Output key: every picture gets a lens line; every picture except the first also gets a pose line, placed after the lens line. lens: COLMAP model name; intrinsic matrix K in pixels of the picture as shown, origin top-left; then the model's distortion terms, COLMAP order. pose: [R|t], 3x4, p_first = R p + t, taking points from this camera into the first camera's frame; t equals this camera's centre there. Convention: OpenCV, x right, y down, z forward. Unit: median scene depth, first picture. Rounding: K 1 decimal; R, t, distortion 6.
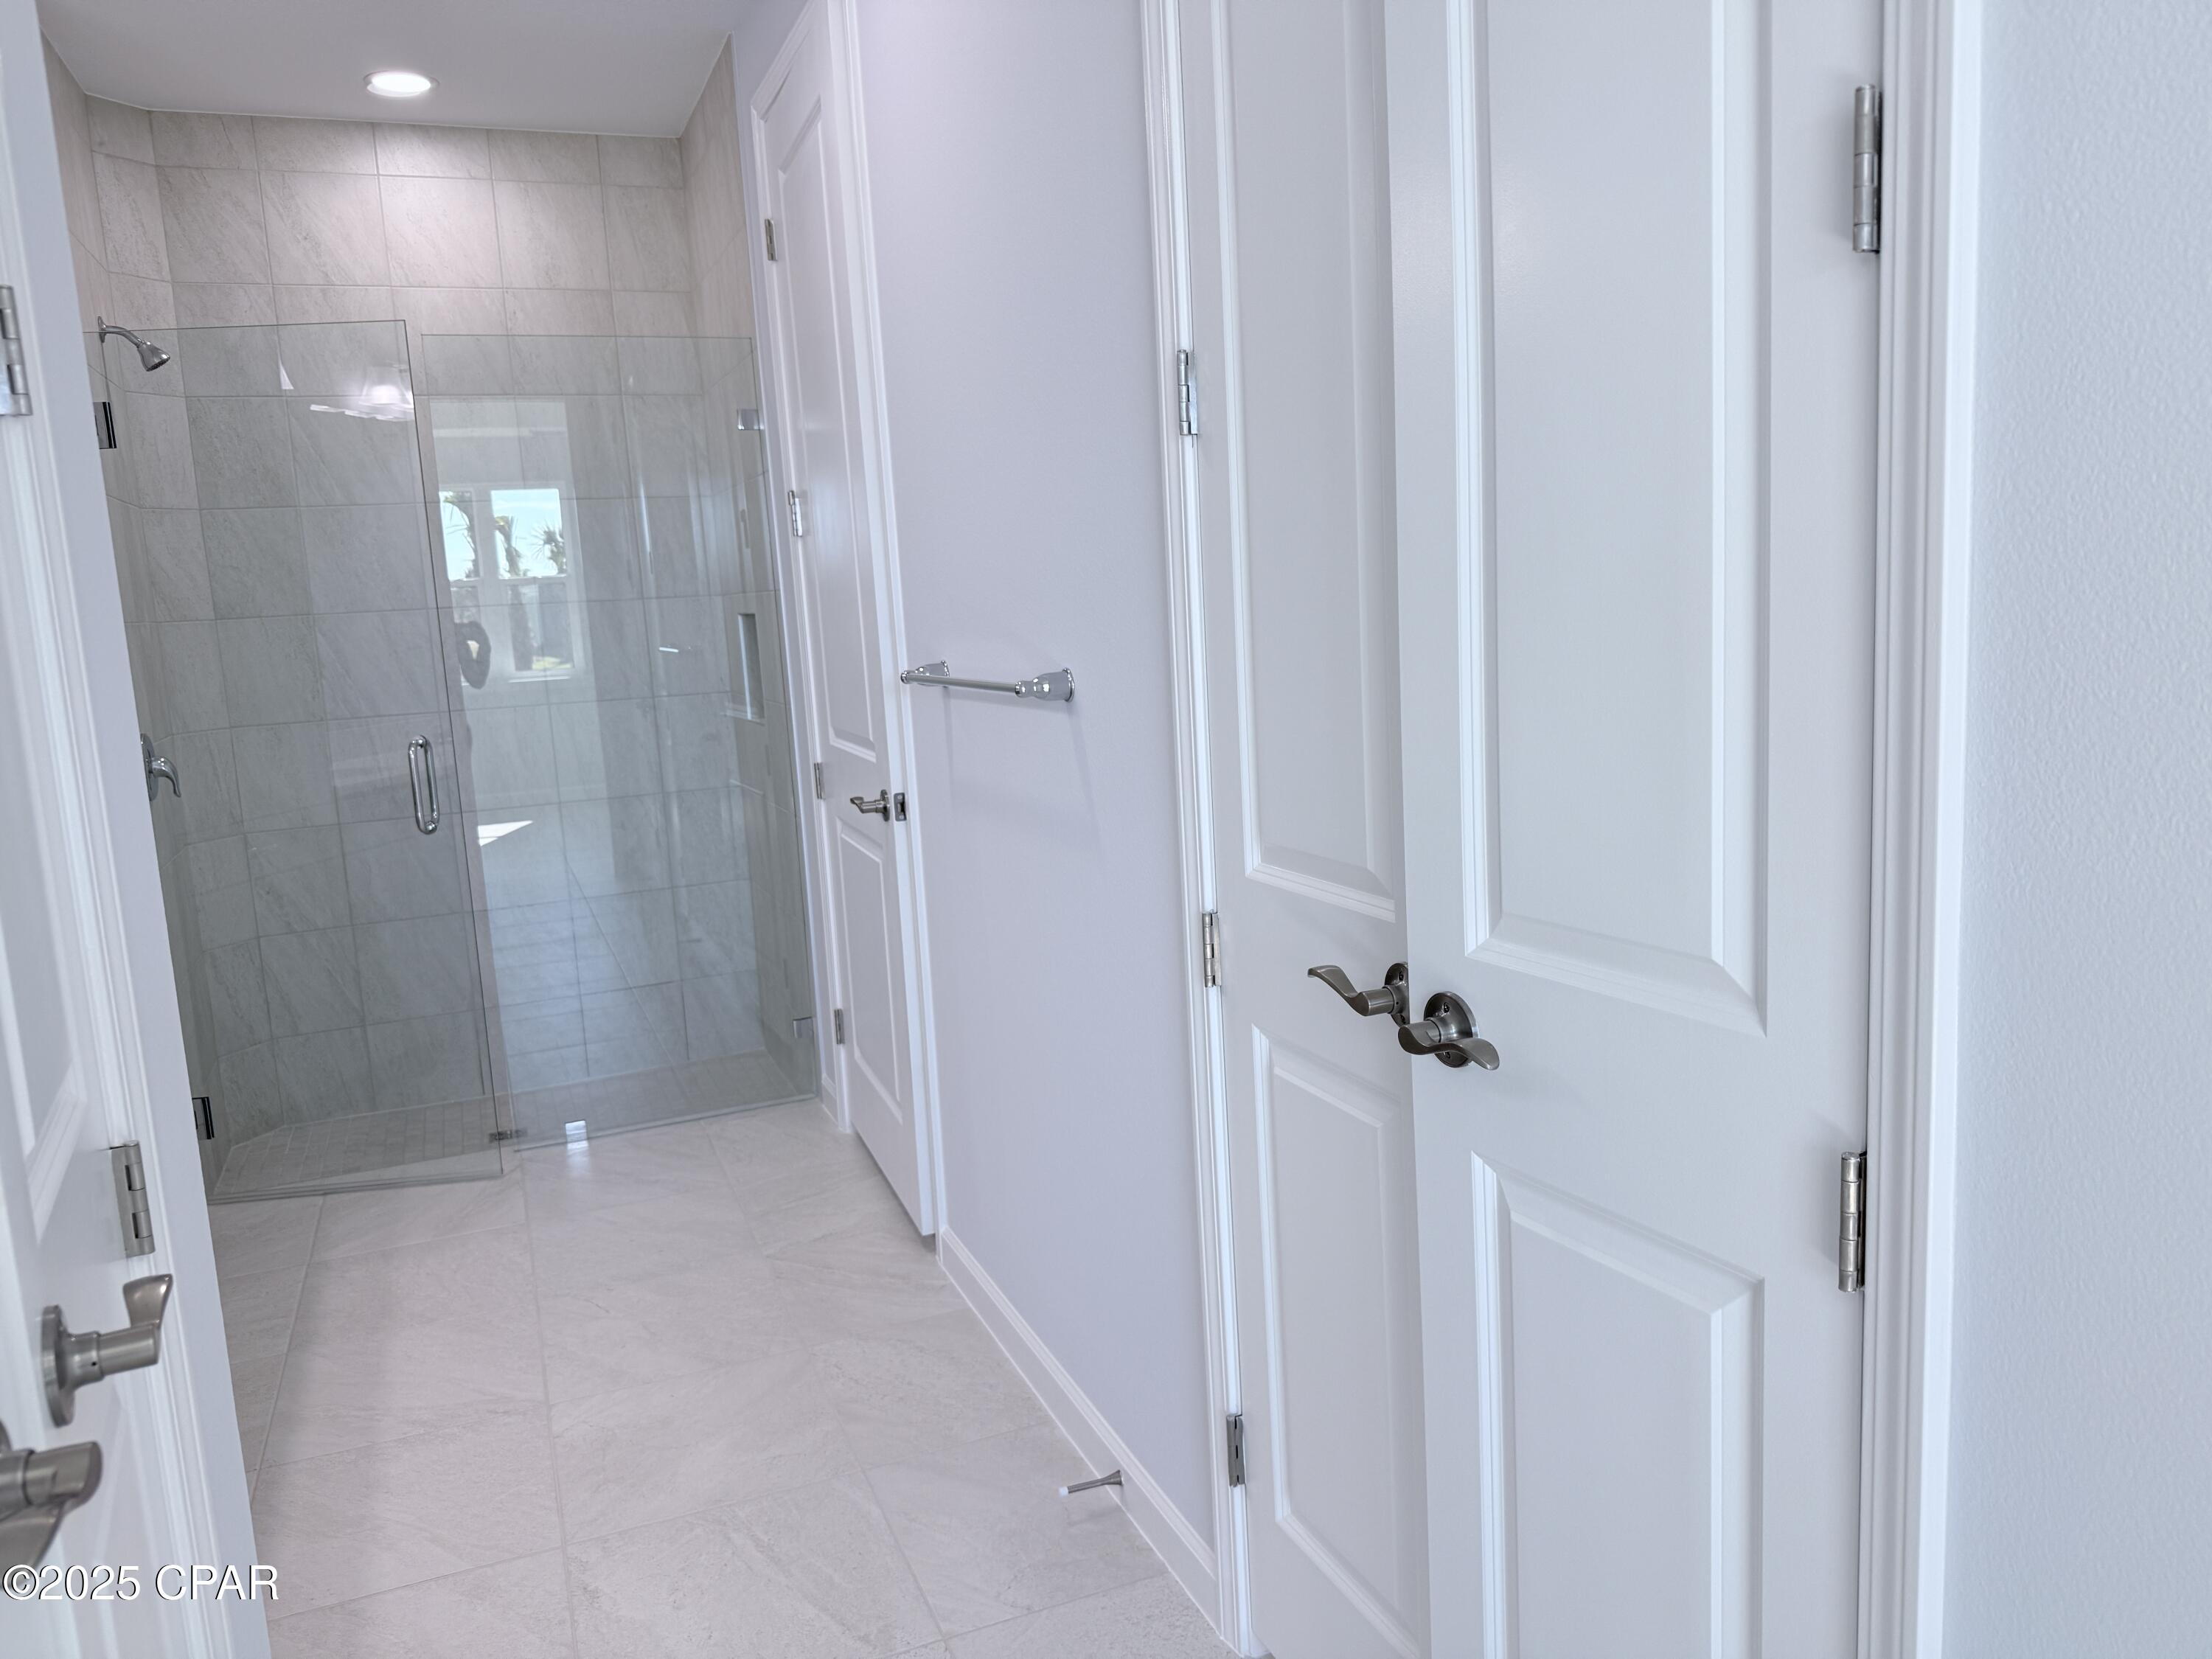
lens RADIAL K [[1553.6, 0, 1084.8], [0, 1553.6, 812.8], [0, 0, 1]] dist [0.052145, -0.037658]
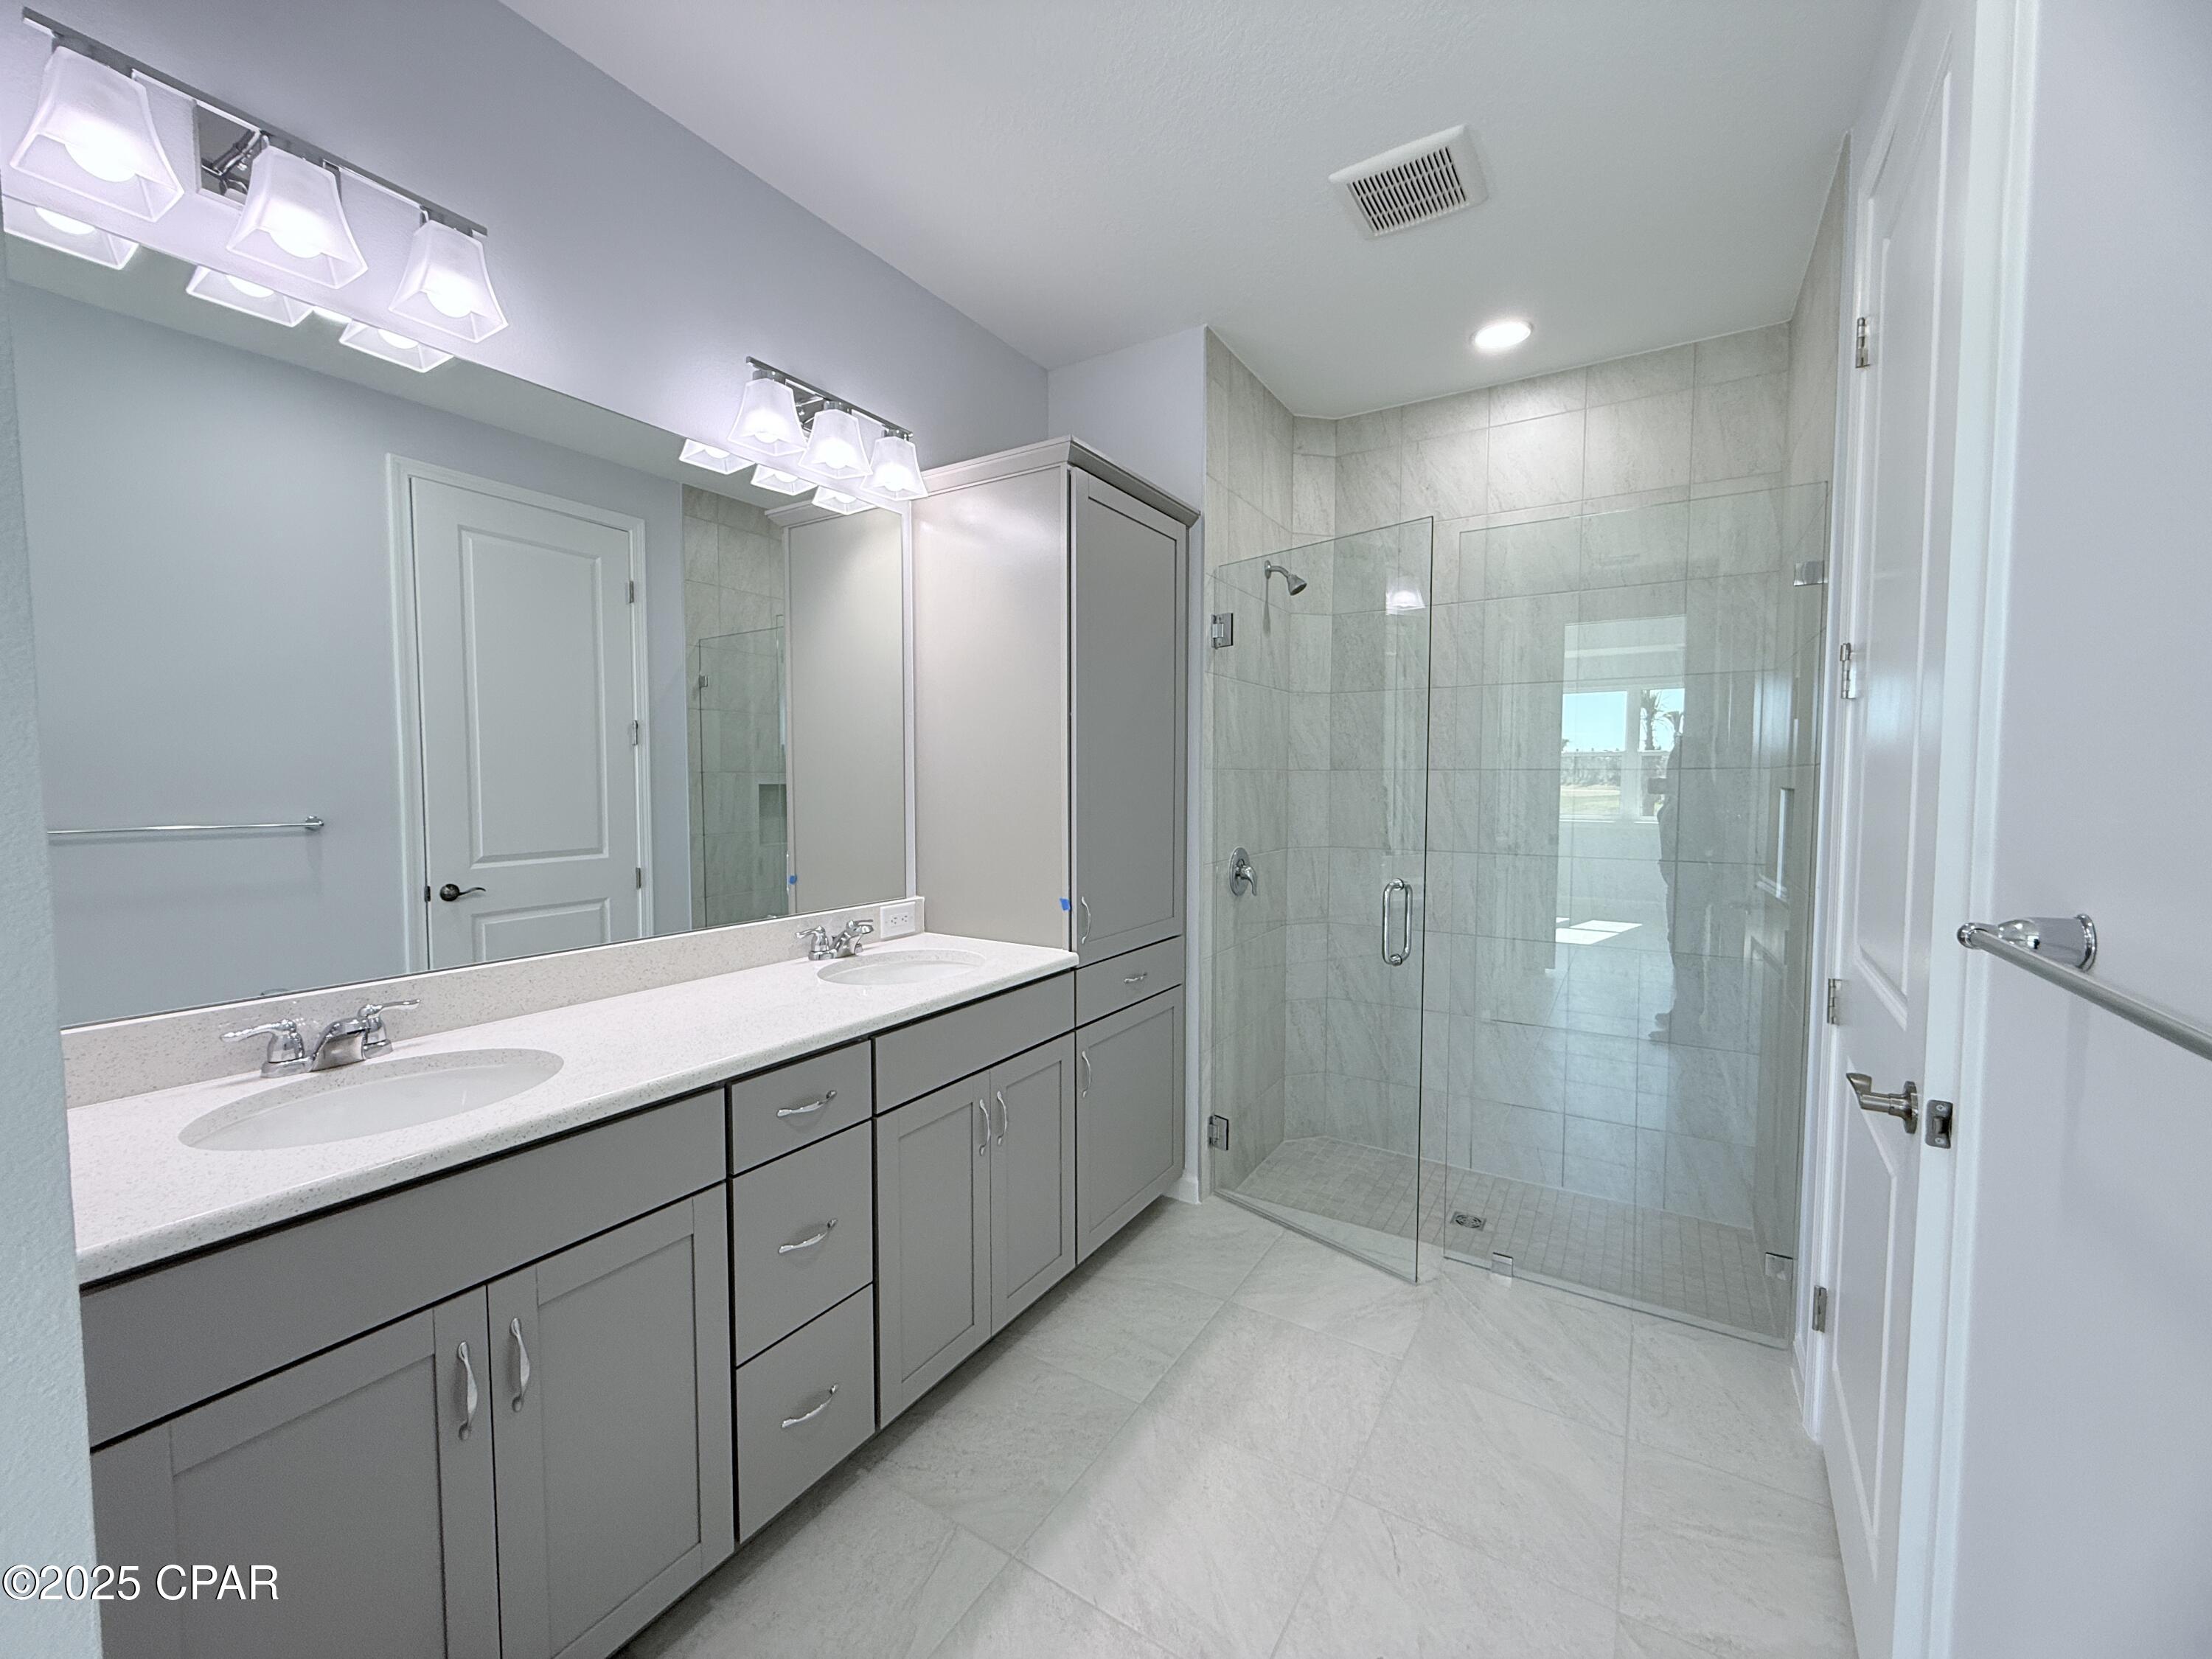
lens RADIAL K [[887.1, 0, 1097.4], [0, 887.1, 829.8], [0, 0, 1]] dist [-0.001693, -0.000071]
pose [[0.590524, 0.100759, -0.800705, -0.034679], [-0.147536, 0.988933, 0.015637, -0.053307], [0.793419, 0.108899, 0.598855, 0.375382]]
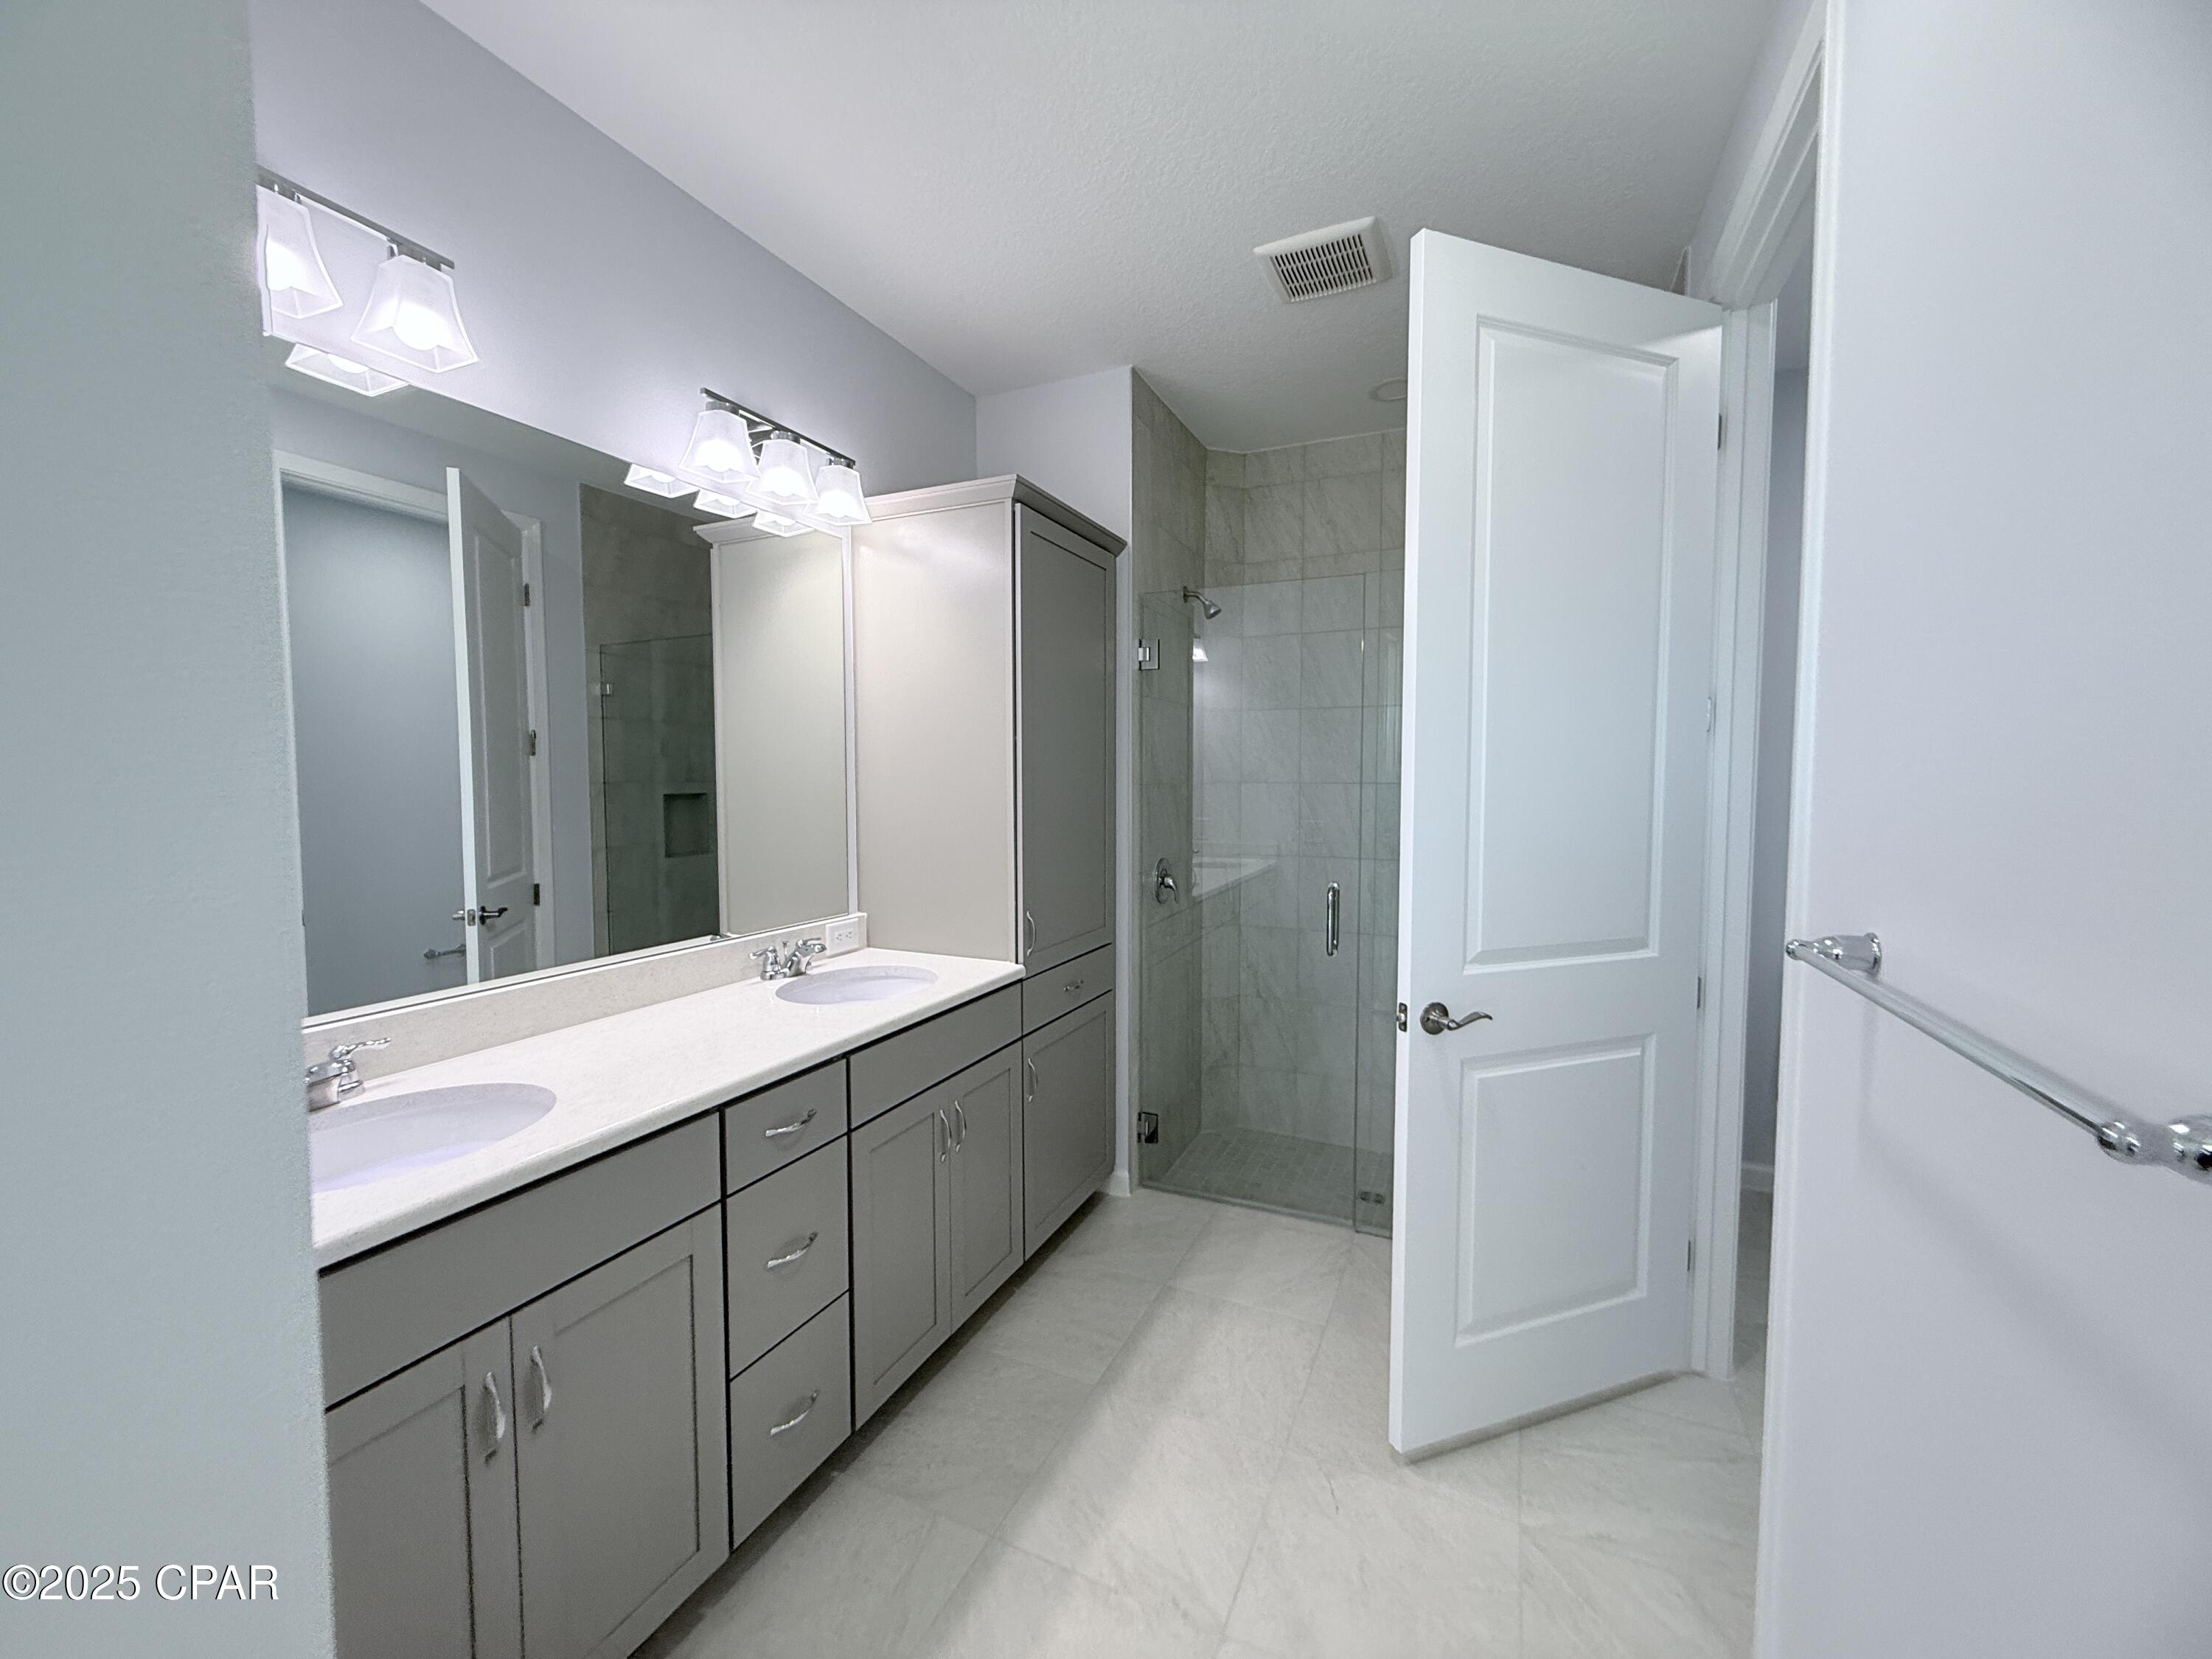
lens RADIAL K [[887.1, 0, 1102.2], [0, 887.1, 828.0], [0, 0, 1]] dist [-0.001693, -0.000071]
pose [[0.689906, 0.096084, -0.717494, -0.033237], [-0.140098, 0.990135, -0.002116, -0.061218], [0.710213, 0.101979, 0.696562, 0.330430]]
